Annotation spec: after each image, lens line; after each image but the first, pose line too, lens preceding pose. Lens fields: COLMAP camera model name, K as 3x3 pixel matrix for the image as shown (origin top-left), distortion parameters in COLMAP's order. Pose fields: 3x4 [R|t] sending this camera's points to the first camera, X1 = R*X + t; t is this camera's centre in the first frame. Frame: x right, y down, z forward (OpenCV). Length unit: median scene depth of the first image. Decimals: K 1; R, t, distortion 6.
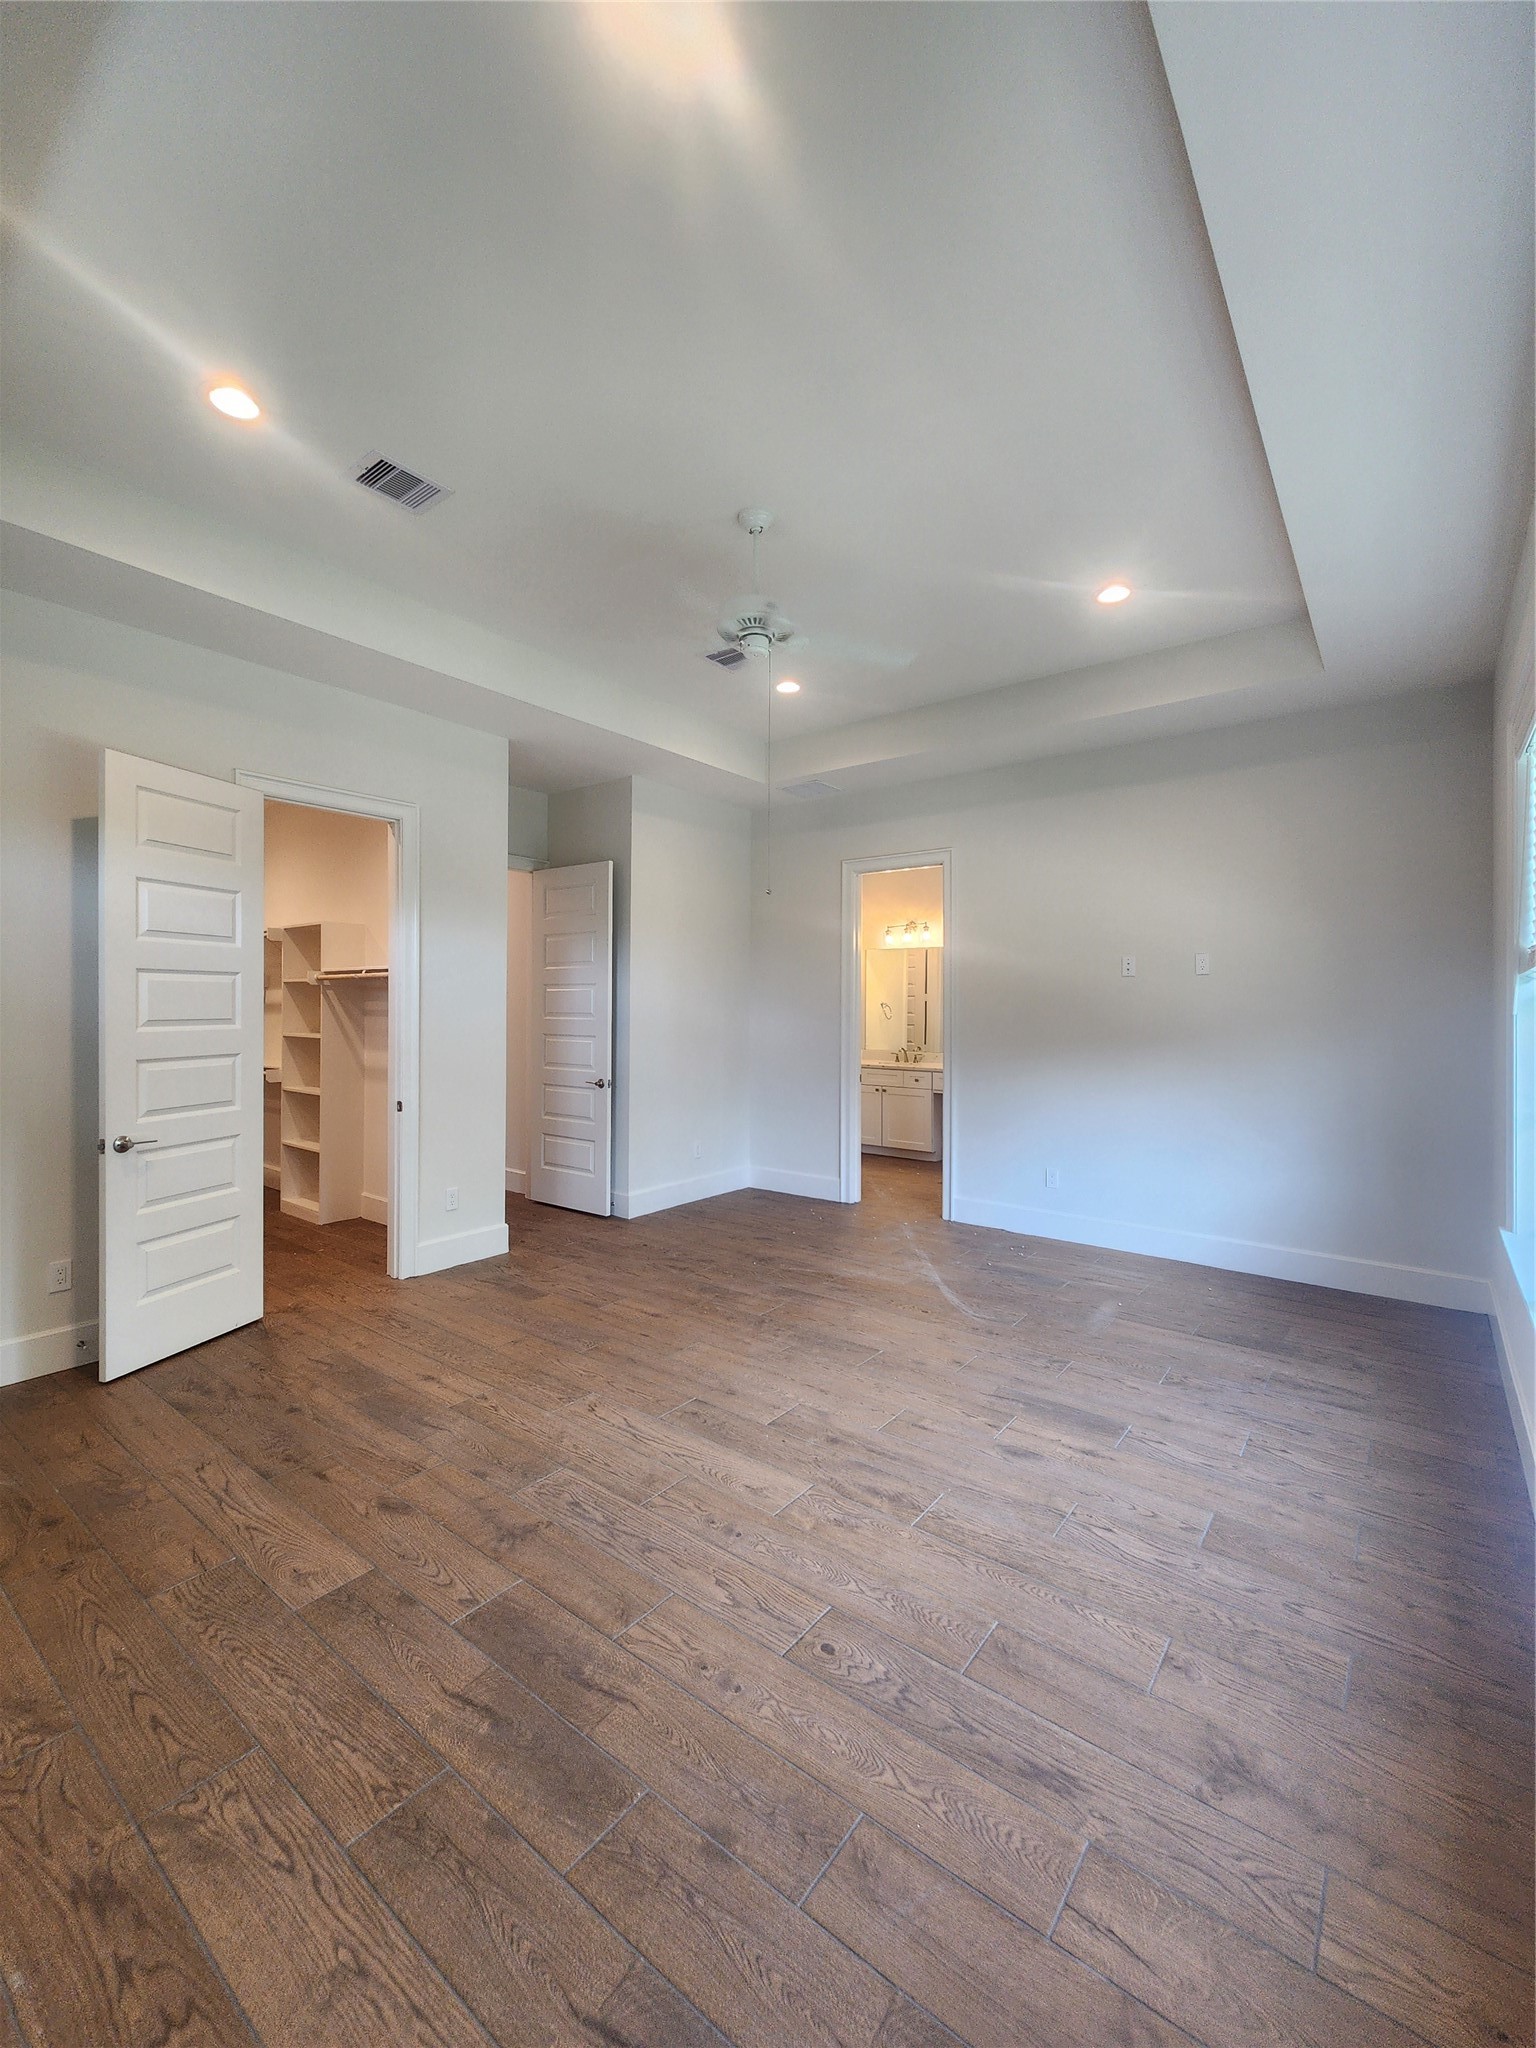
lens RADIAL K [[843.0, 0, 767.3], [0, 843.0, 1001.6], [0, 0, 1]] dist [0.000762, -0.000888]
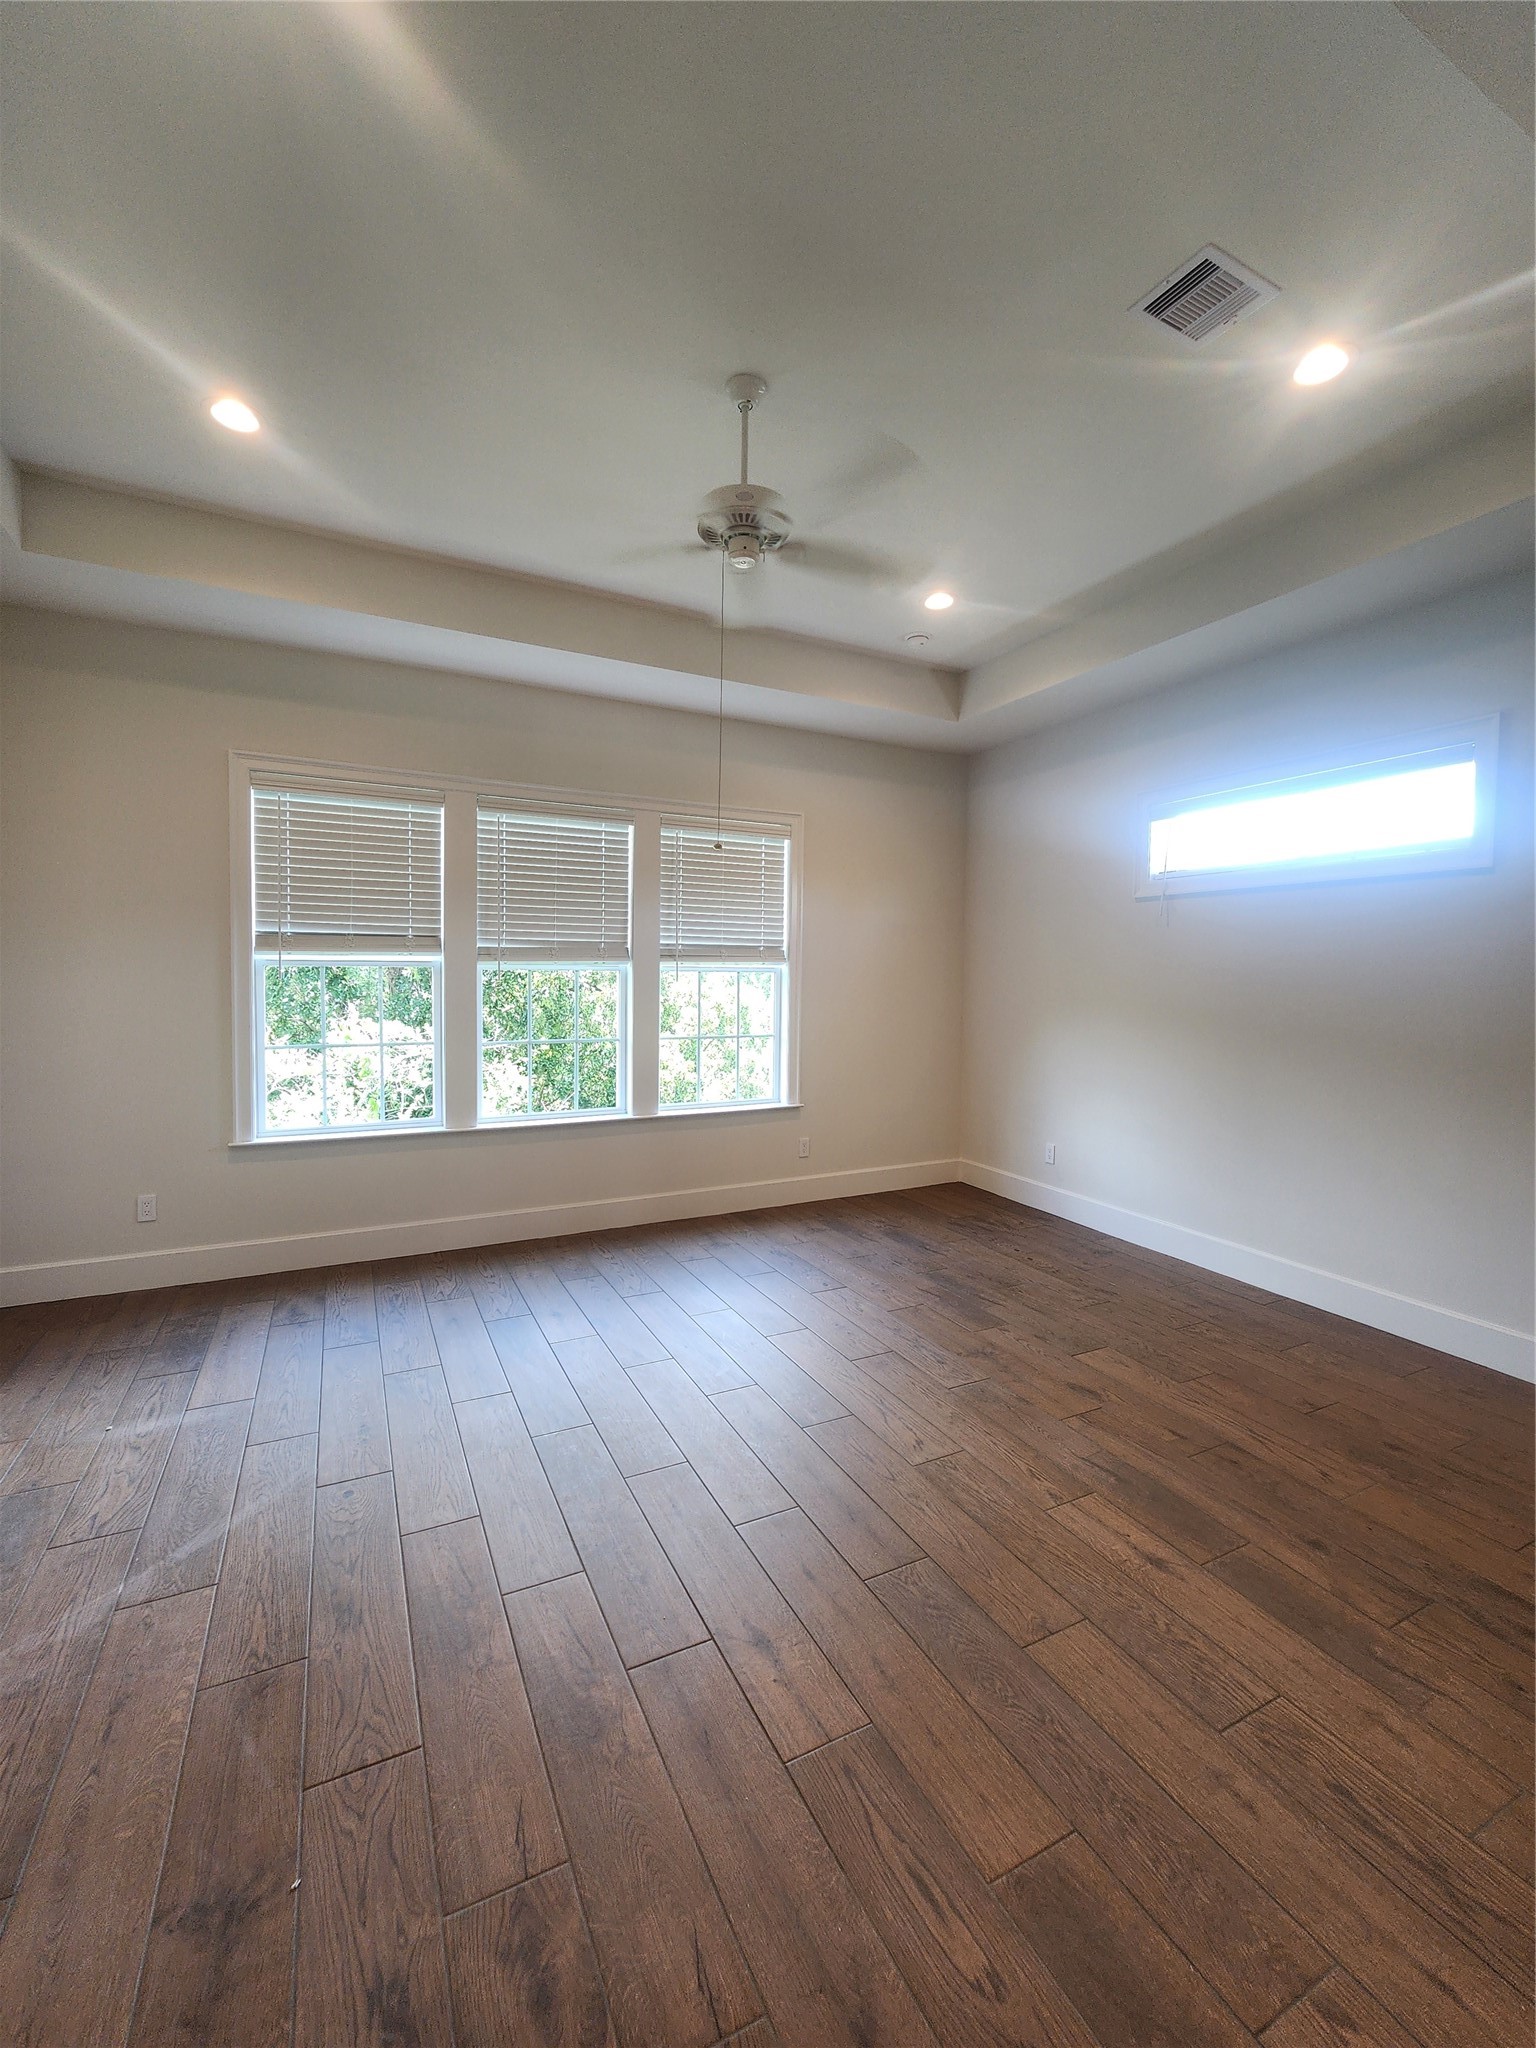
lens RADIAL K [[843.0, 0, 767.3], [0, 843.0, 1001.6], [0, 0, 1]] dist [0.000762, -0.000888]
pose [[-0.903171, -0.028832, 0.428311, -0.410502], [-0.018797, 0.999441, 0.027642, -0.001445], [-0.428869, 0.016914, -0.903208, 1.774495]]
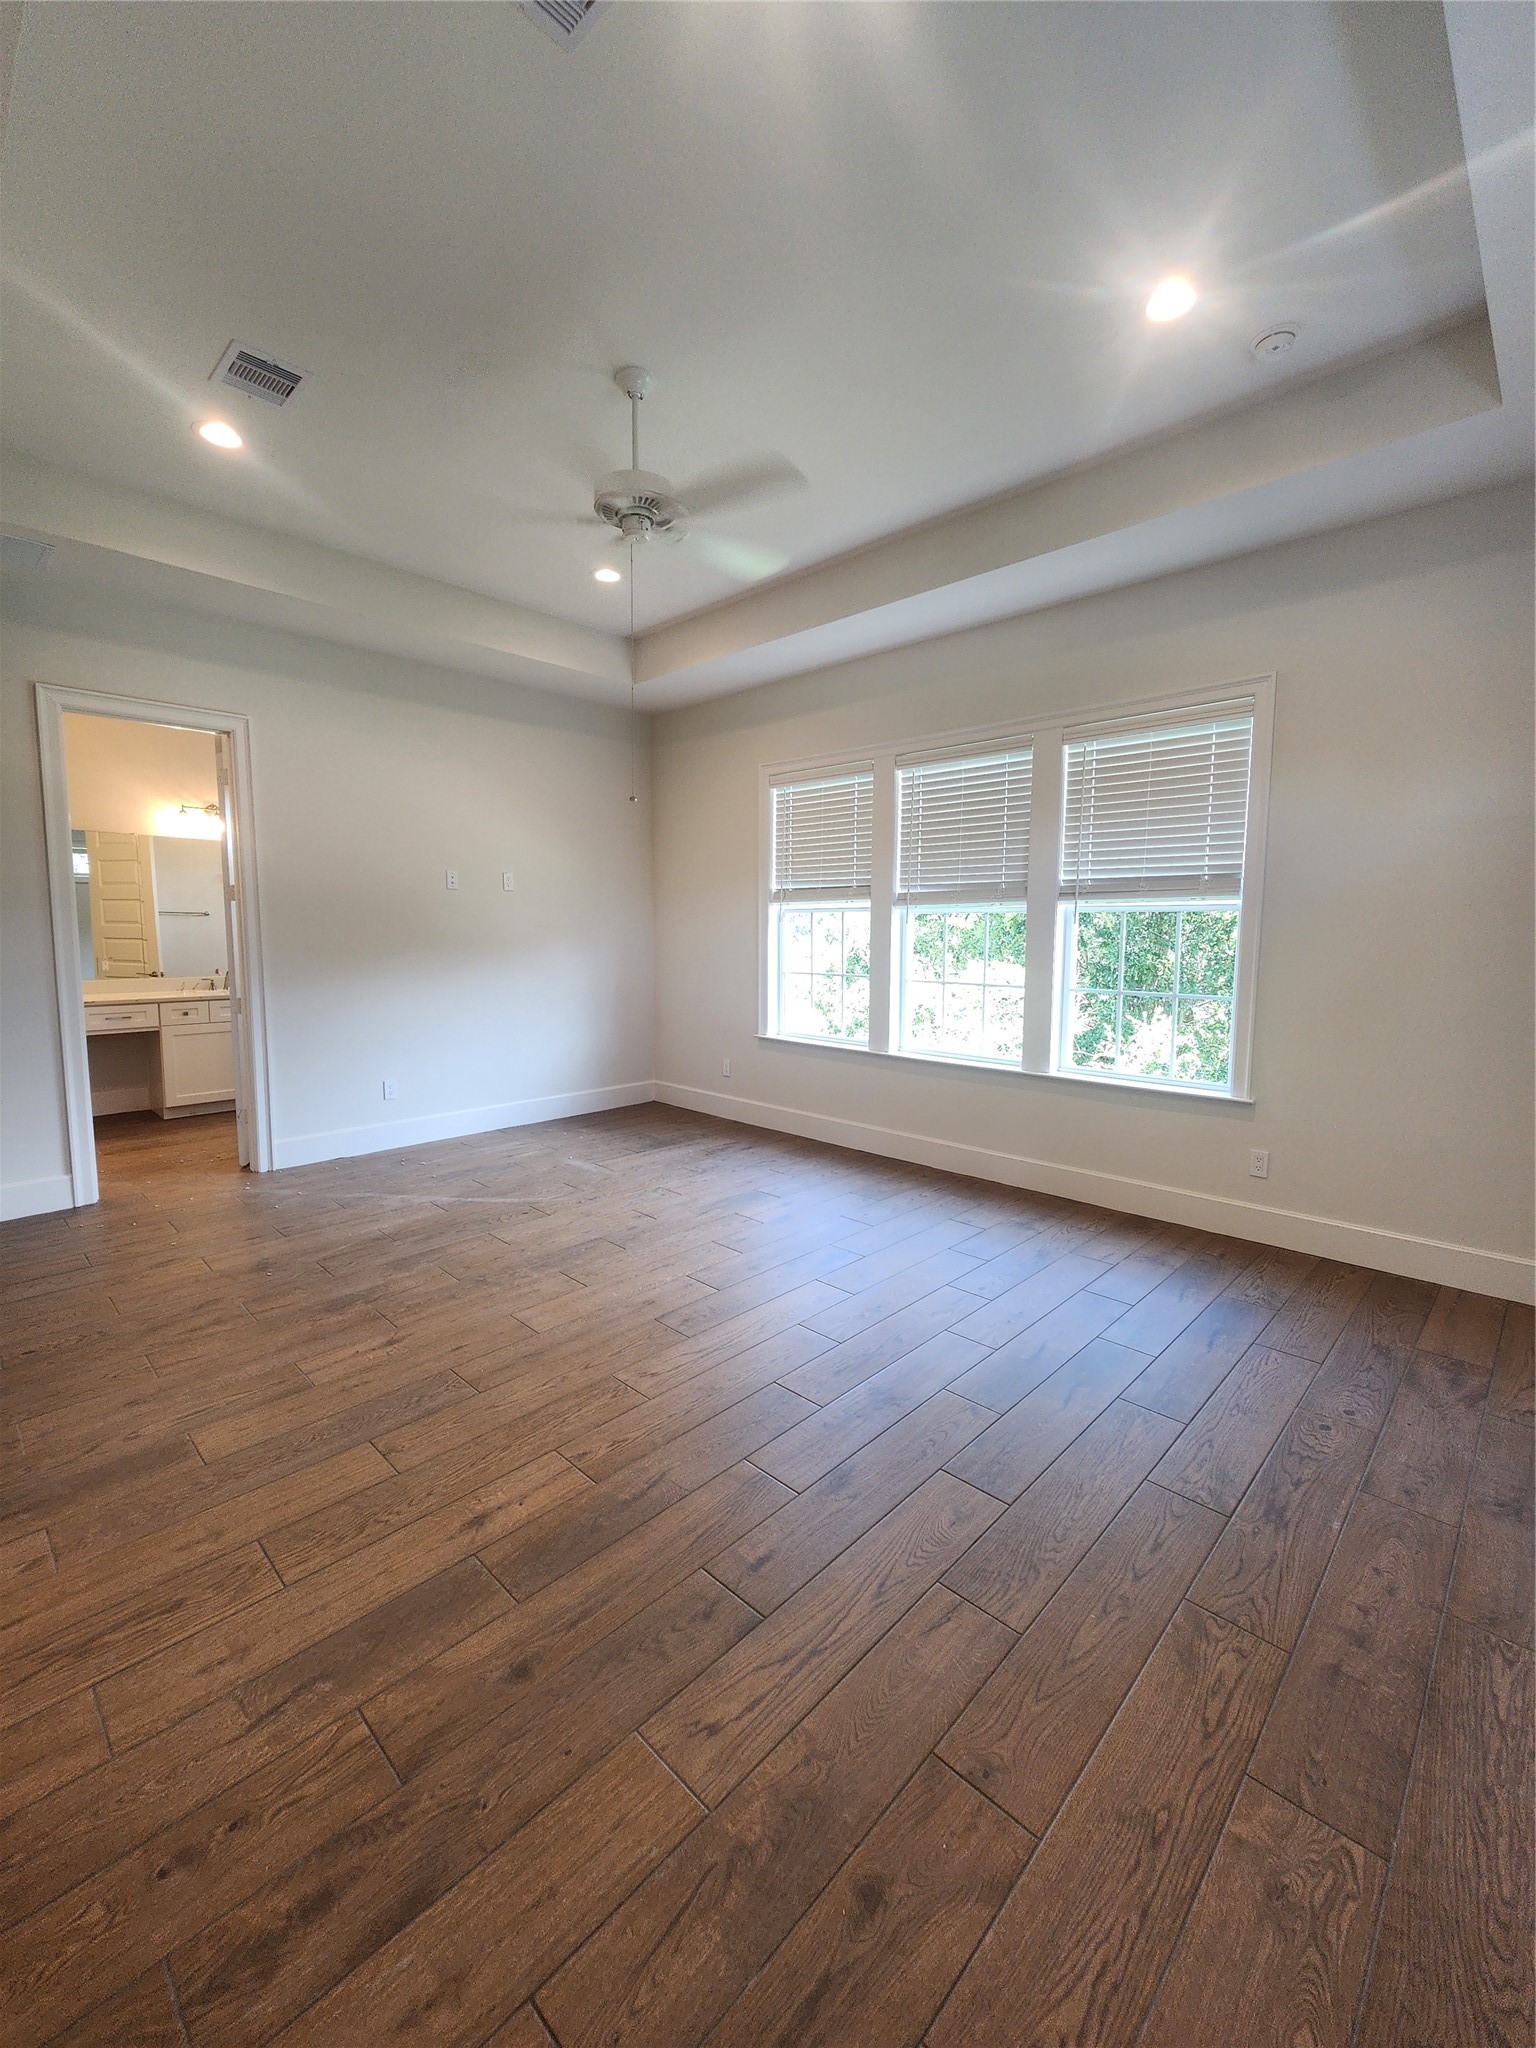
lens RADIAL K [[843.0, 0, 767.3], [0, 843.0, 1001.6], [0, 0, 1]] dist [0.000762, -0.000888]
pose [[0.108681, -0.095967, 0.989434, -0.985977], [-0.011411, 0.995143, 0.097774, 0.005656], [-0.994011, -0.021917, 0.107058, 0.757298]]
